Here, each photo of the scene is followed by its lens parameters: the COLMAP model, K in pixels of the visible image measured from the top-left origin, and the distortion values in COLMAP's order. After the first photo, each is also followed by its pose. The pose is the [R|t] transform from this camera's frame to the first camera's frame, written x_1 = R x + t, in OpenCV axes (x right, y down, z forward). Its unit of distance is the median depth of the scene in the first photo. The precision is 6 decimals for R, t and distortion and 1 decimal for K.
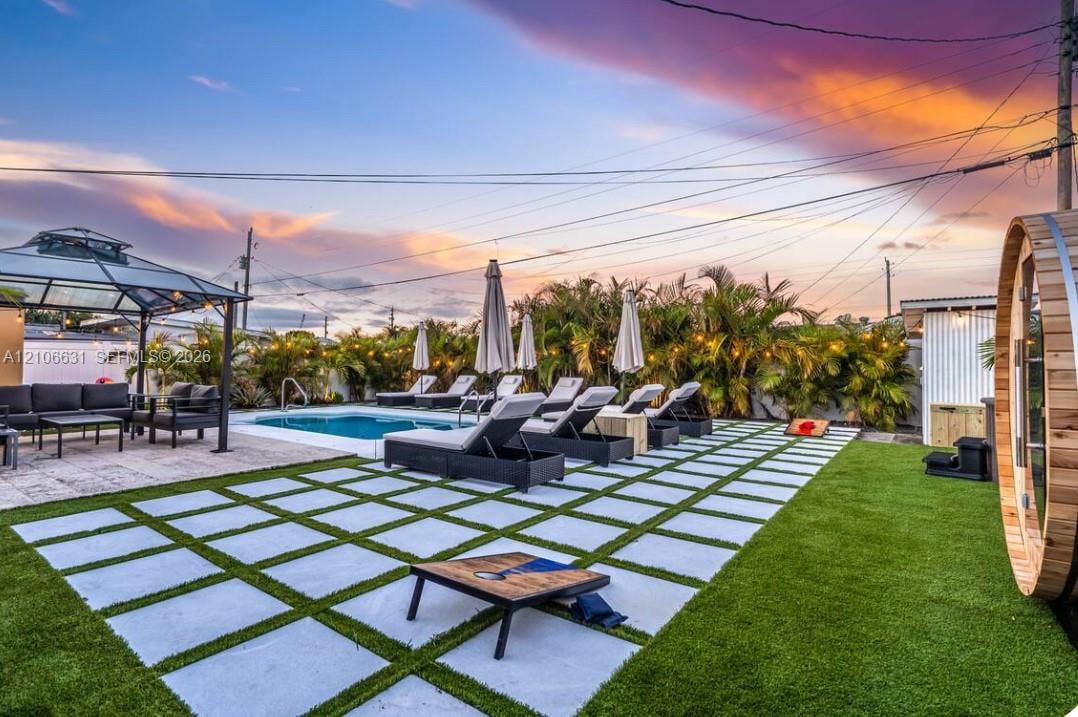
lens RADIAL K [[522.3, 0, 539.0], [0, 522.3, 358.5], [0, 0, 1]] dist [0.001688, 0.000628]
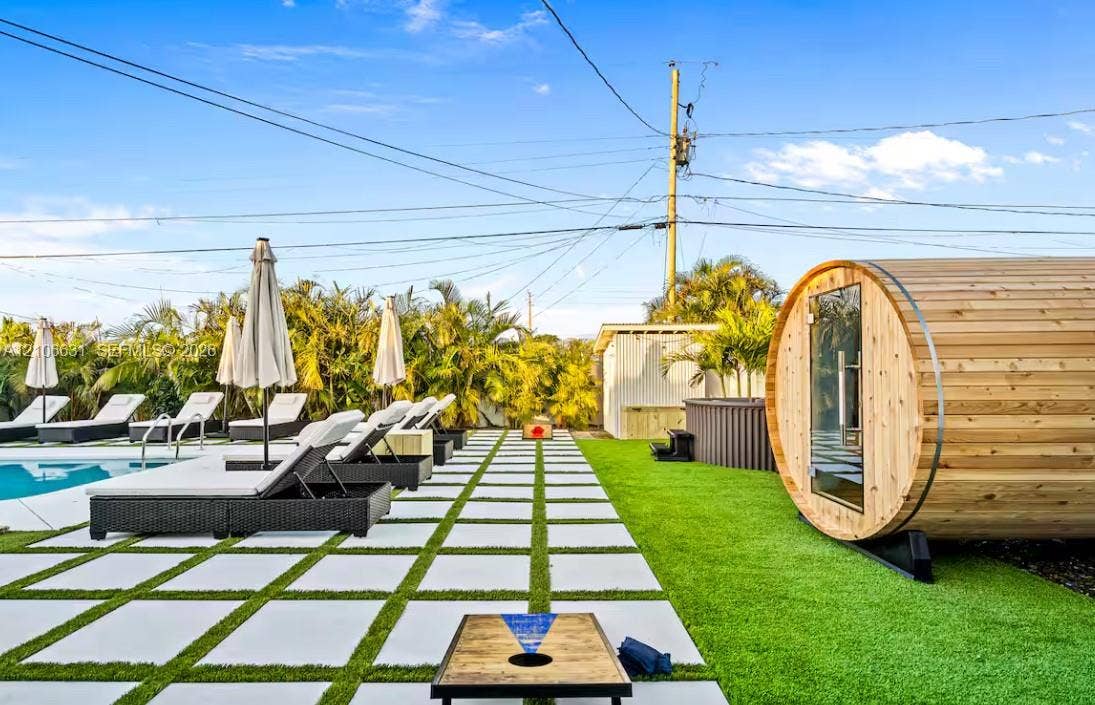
lens RADIAL K [[509.0, 0, 543.4], [0, 509.0, 372.8], [0, 0, 1]] dist [0.003945, 0.000952]
pose [[0.808780, -0.002005, 0.588108, -0.124400], [0.001994, 0.999998, 0.000667, 0.003978], [-0.588108, 0.000633, 0.808782, 0.102993]]
